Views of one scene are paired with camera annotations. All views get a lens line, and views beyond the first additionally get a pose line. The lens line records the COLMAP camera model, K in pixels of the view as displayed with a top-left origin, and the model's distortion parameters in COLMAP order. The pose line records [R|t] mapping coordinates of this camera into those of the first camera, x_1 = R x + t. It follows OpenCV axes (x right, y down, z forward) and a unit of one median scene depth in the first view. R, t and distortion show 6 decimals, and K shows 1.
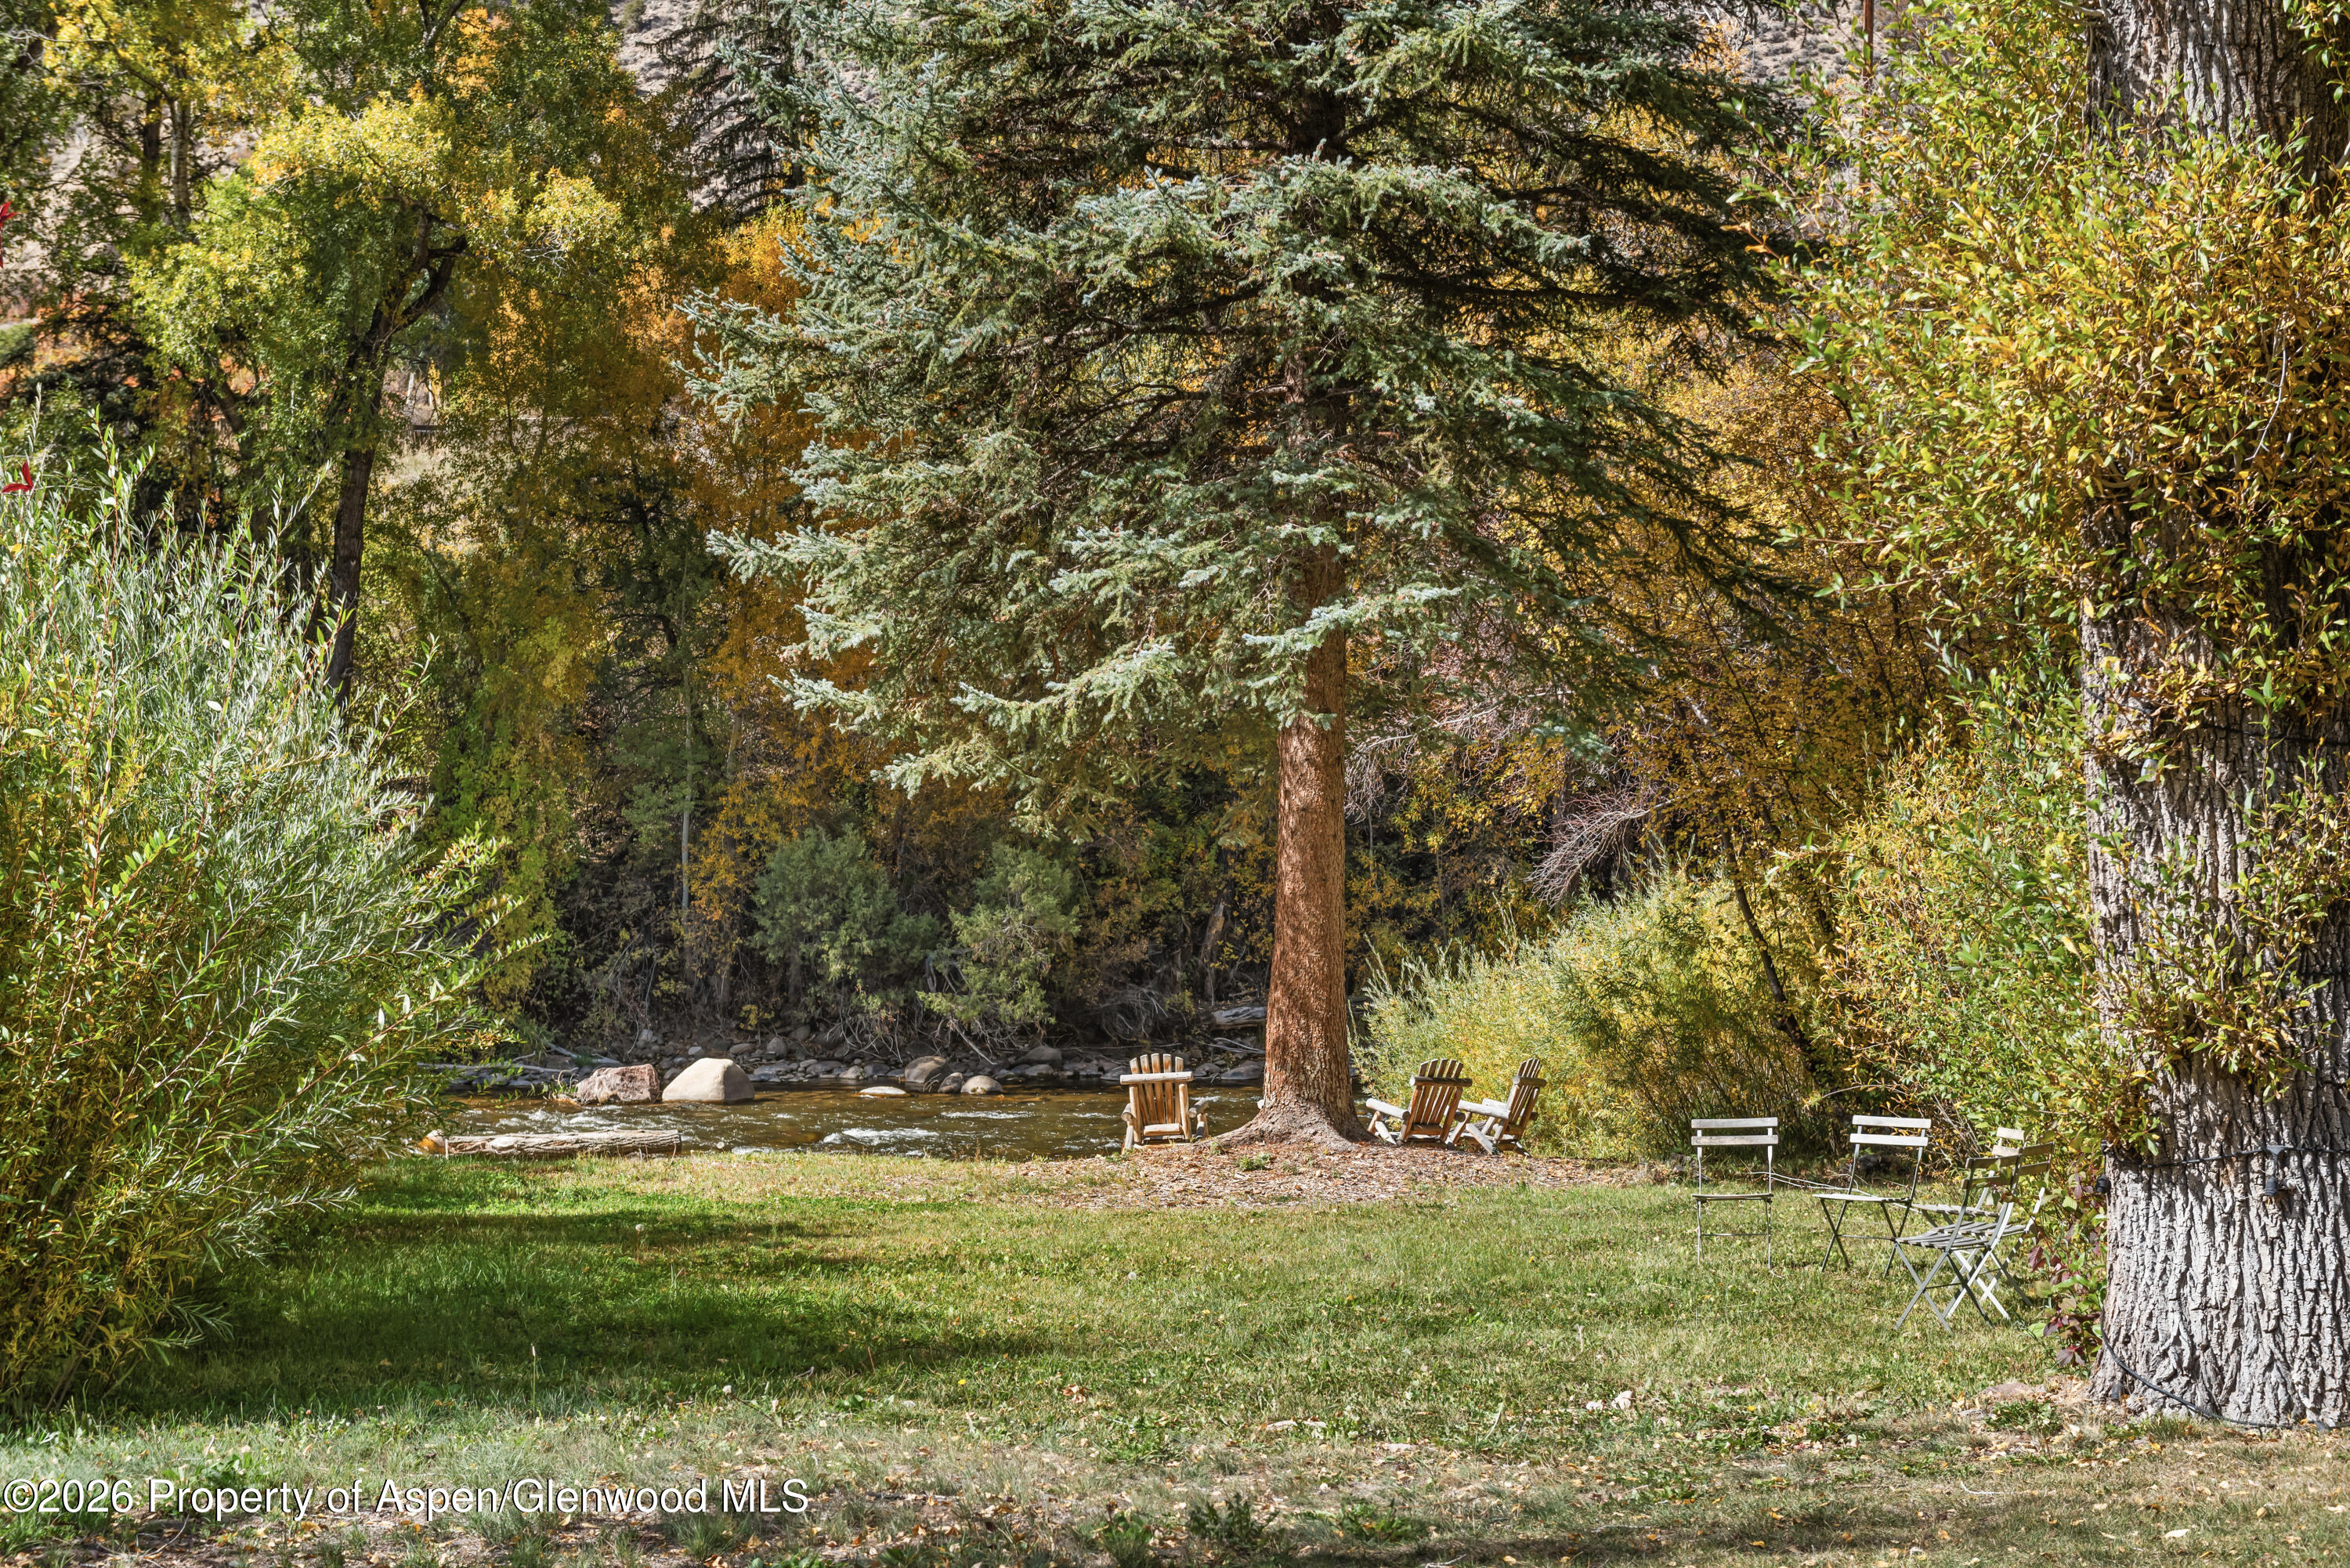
lens RADIAL K [[3751.1, 0, 1177.4], [0, 3751.1, 781.3], [0, 0, 1]] dist [0.121167, 0.000000]
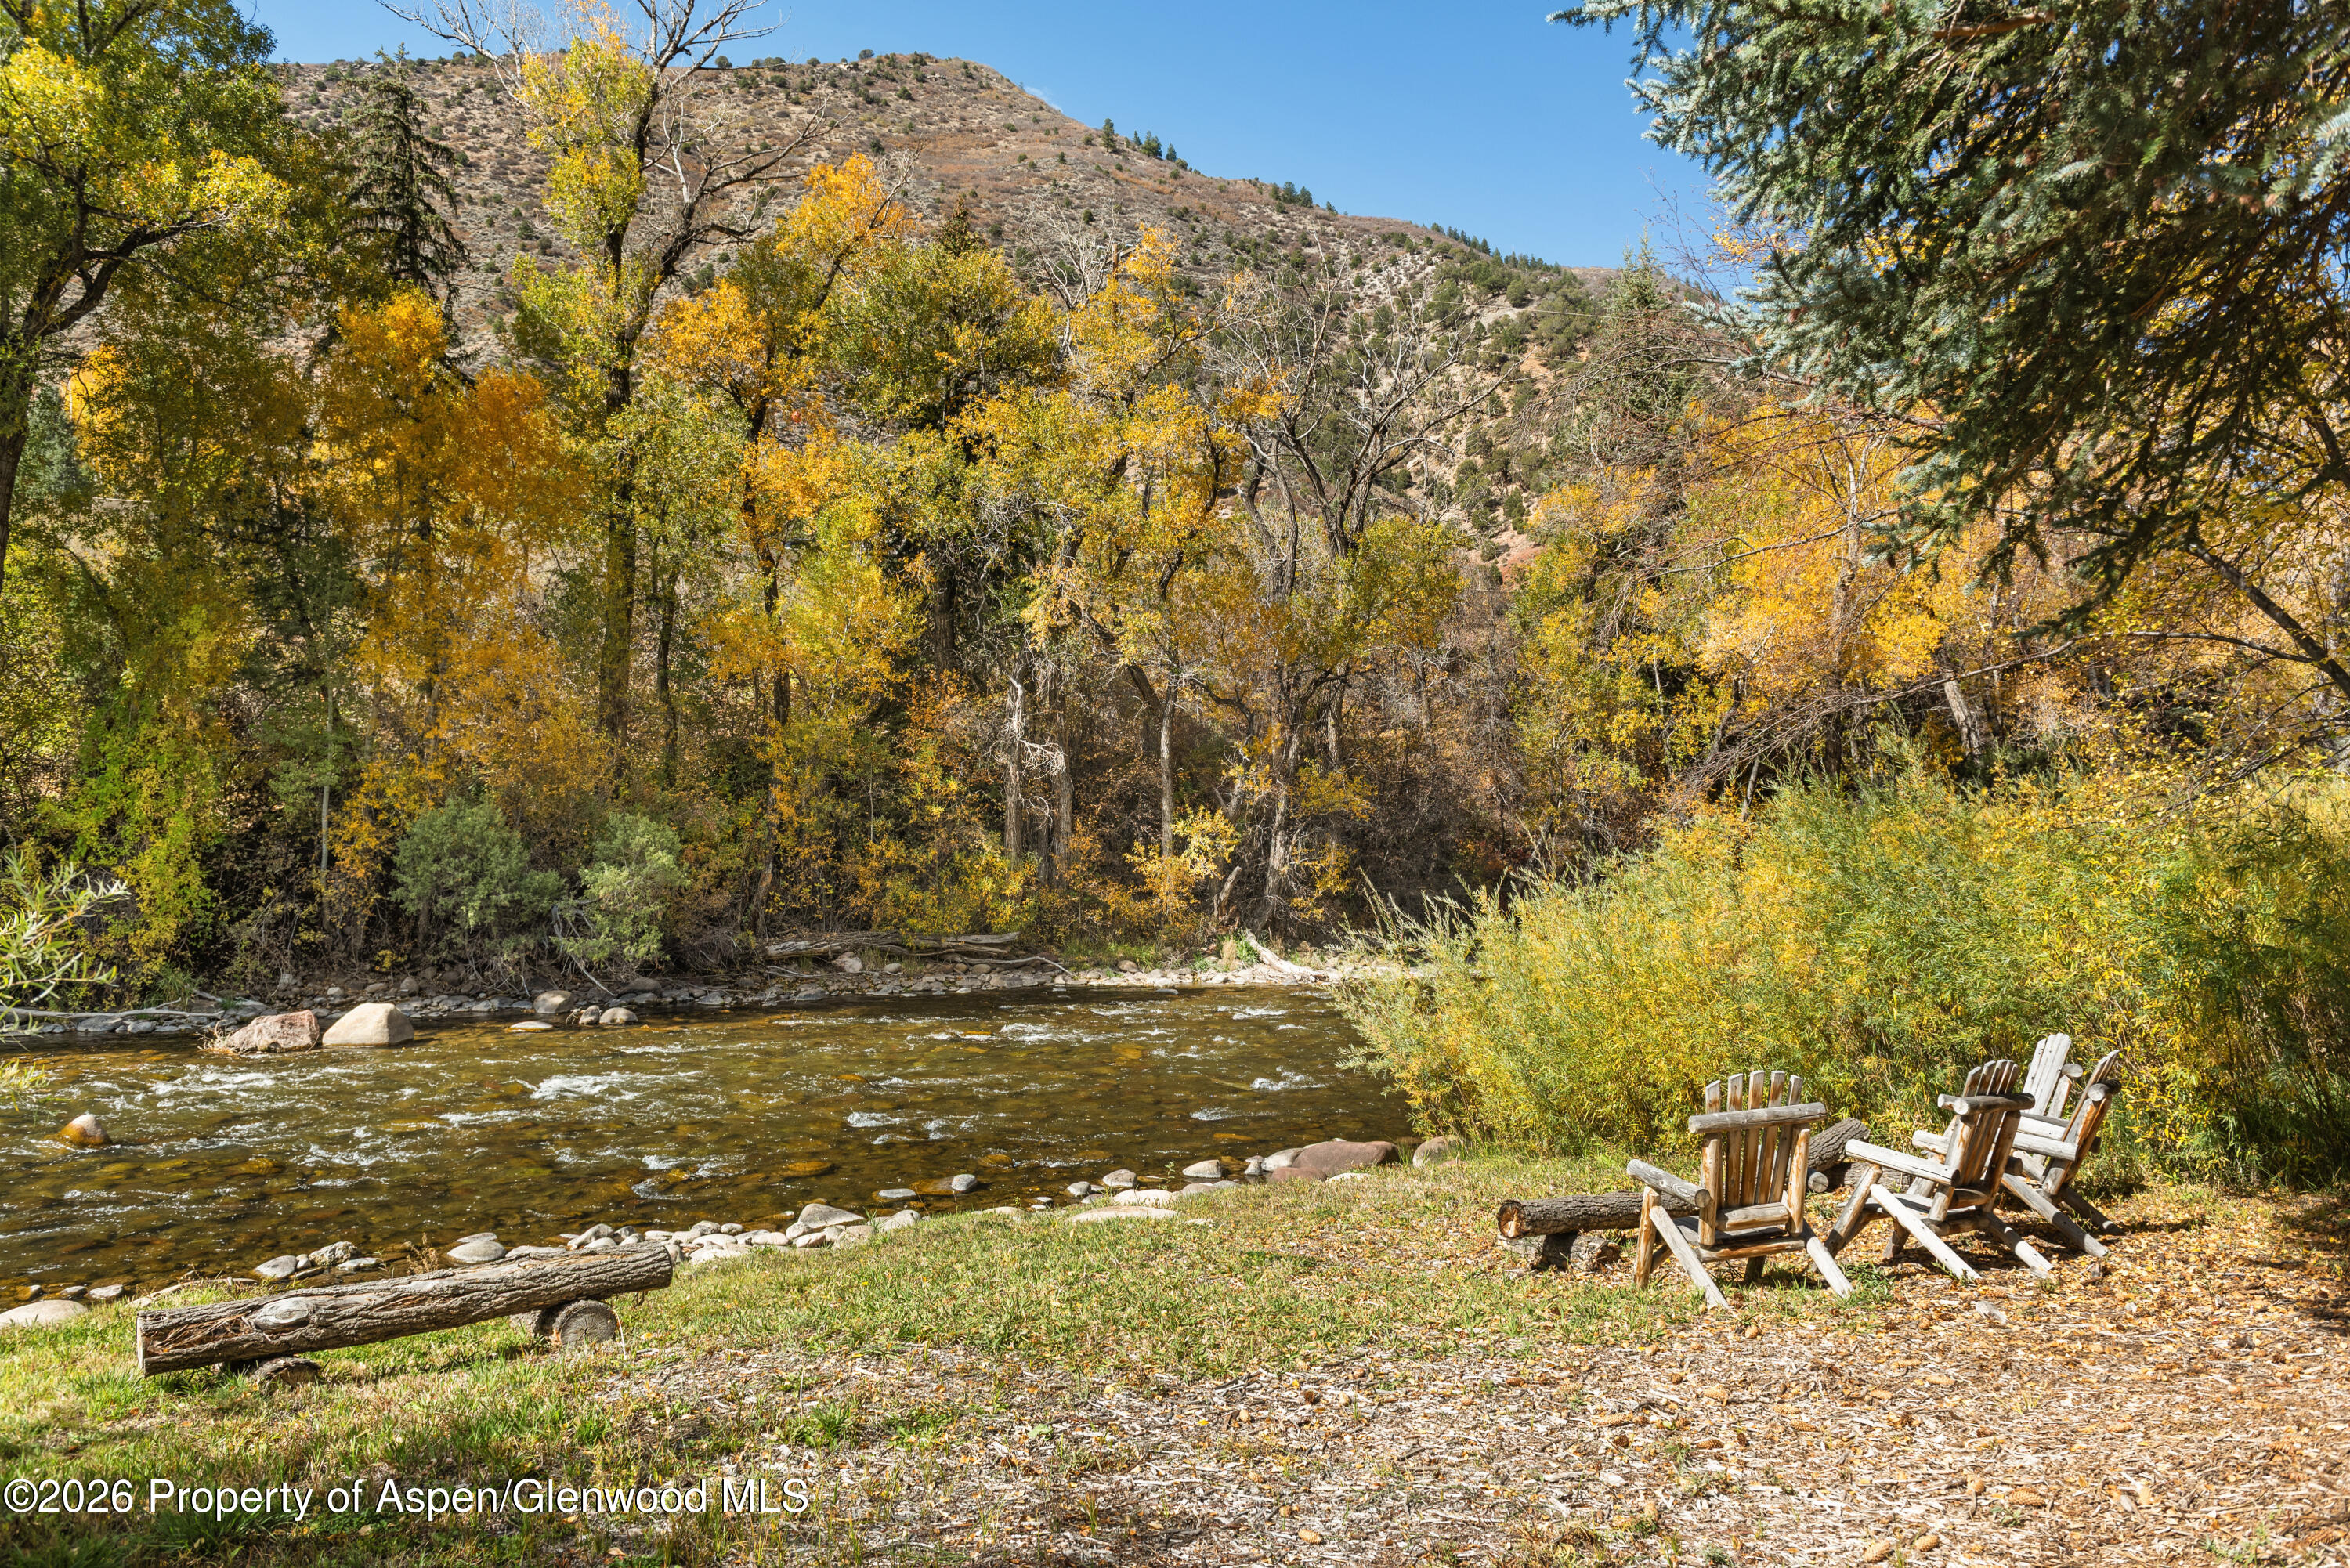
lens RADIAL K [[1748.1, 0, 1171.9], [0, 1748.1, 794.9], [0, 0, 1]] dist [0.004023, -0.013332]
pose [[0.934448, 0.005174, 0.356062, -0.081328], [0.000784, 0.999862, -0.016587, 0.020703], [-0.356099, 0.015778, 0.934315, 0.412810]]
